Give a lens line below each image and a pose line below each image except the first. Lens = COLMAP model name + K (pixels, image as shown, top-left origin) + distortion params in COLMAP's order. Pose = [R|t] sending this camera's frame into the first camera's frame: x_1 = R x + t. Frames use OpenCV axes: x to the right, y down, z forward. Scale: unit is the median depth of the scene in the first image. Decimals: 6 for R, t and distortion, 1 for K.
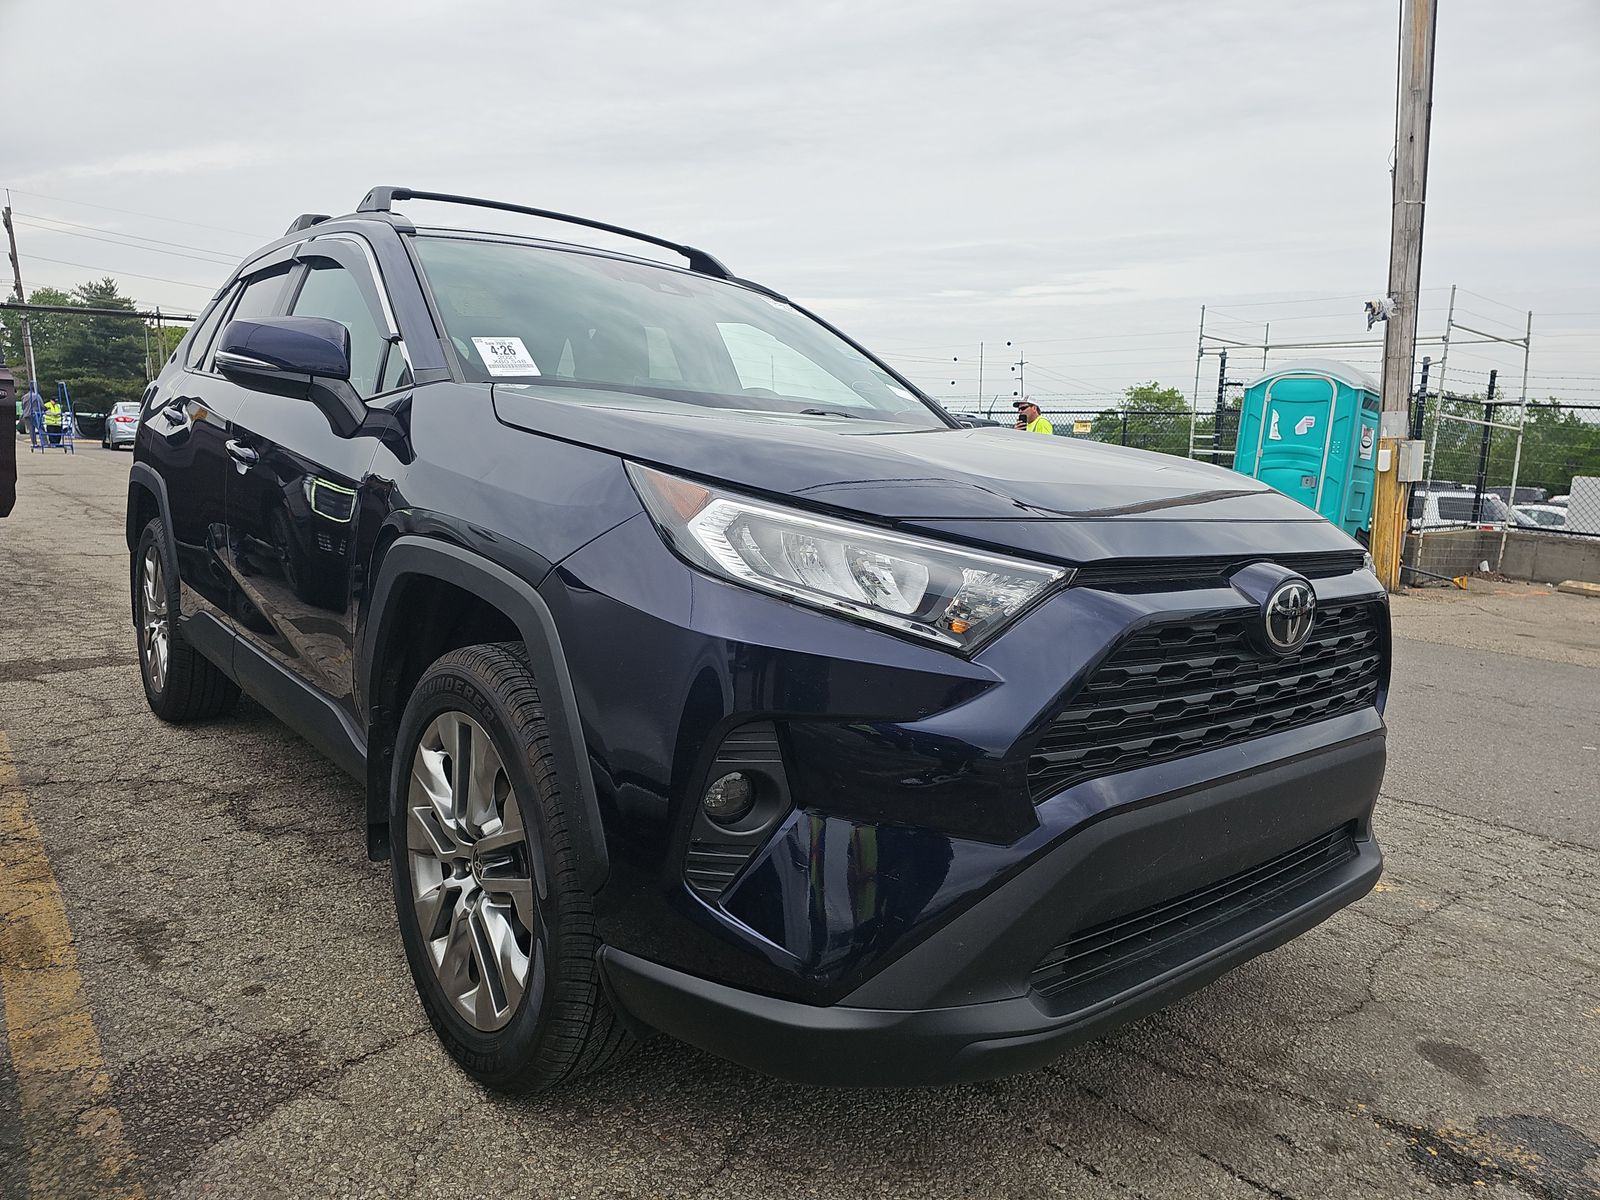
lens RADIAL K [[1073.3, 0, 772.2], [0, 1073.3, 599.7], [0, 0, 1]] dist [0.036482, -0.000484]
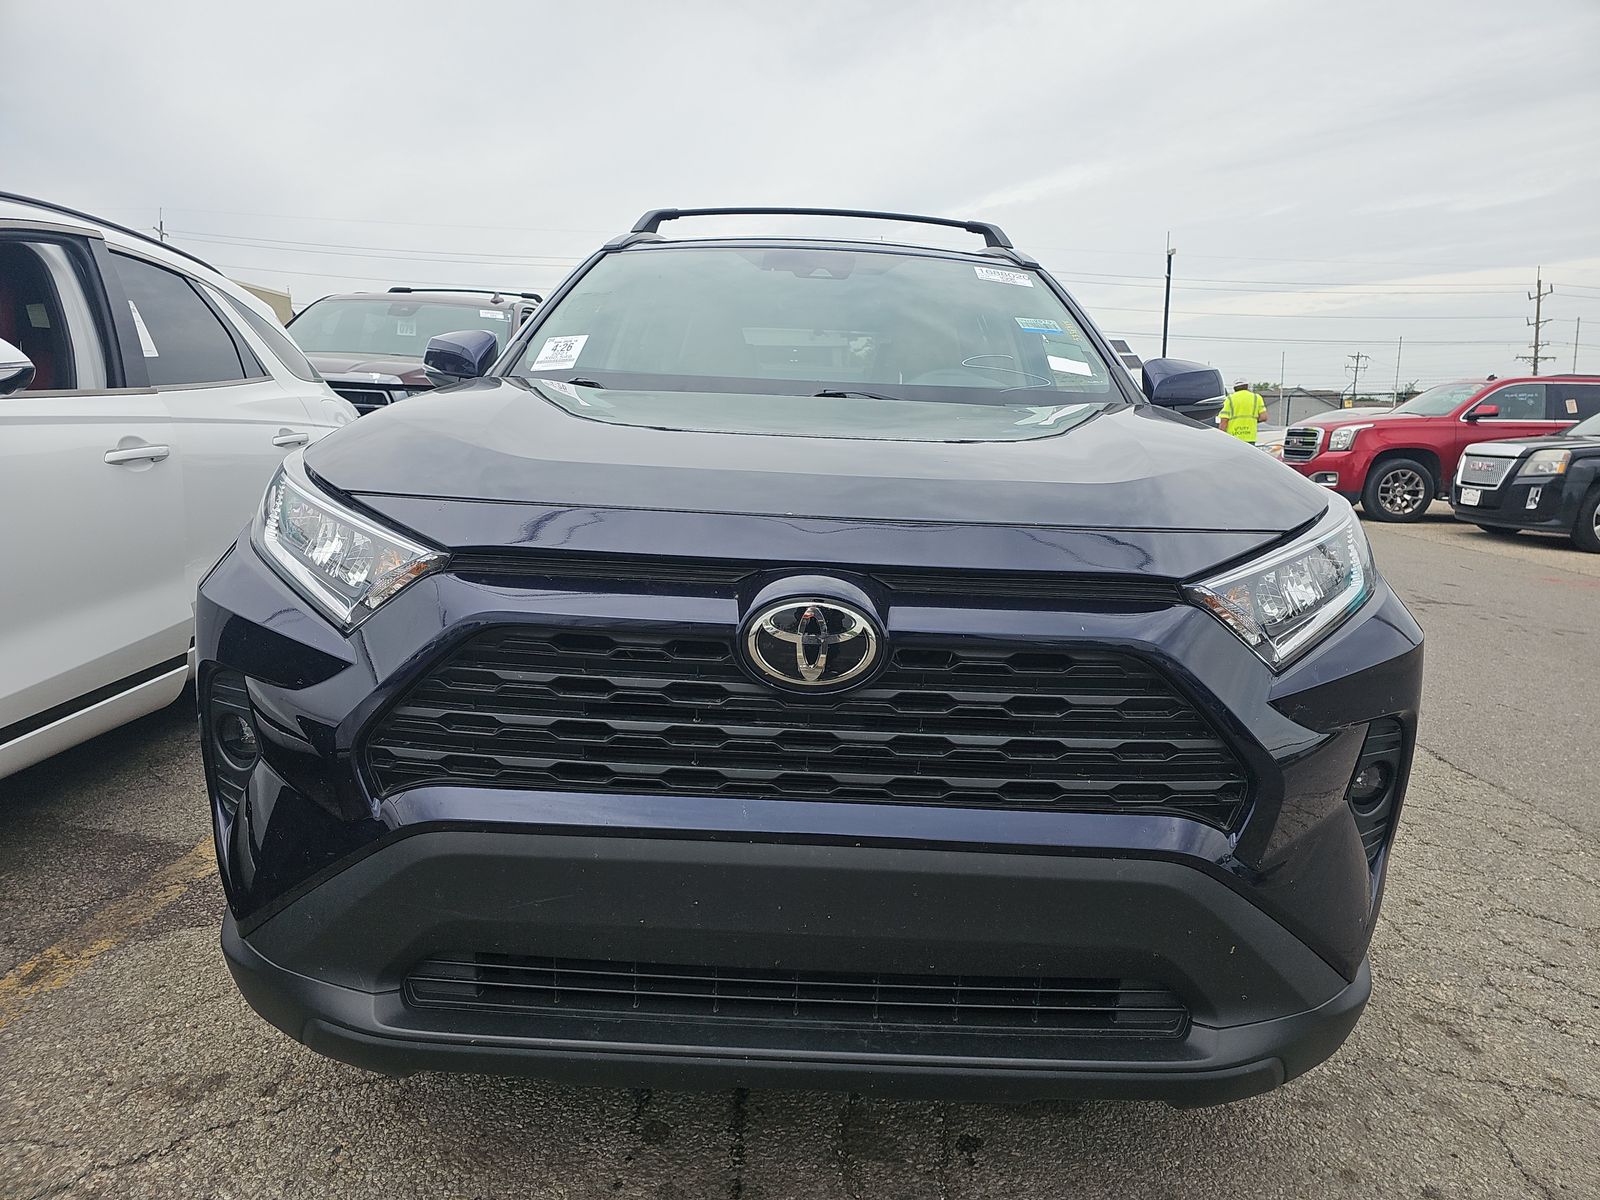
lens RADIAL K [[1041.1, 0, 800.0], [0, 1041.1, 600.0], [0, 0, 1]] dist [0.038270, -0.001383]
pose [[0.775452, 0.091357, -0.624762, 0.979230], [-0.086875, 0.995504, 0.037740, -0.044800], [0.625401, 0.025011, 0.779903, 0.455798]]
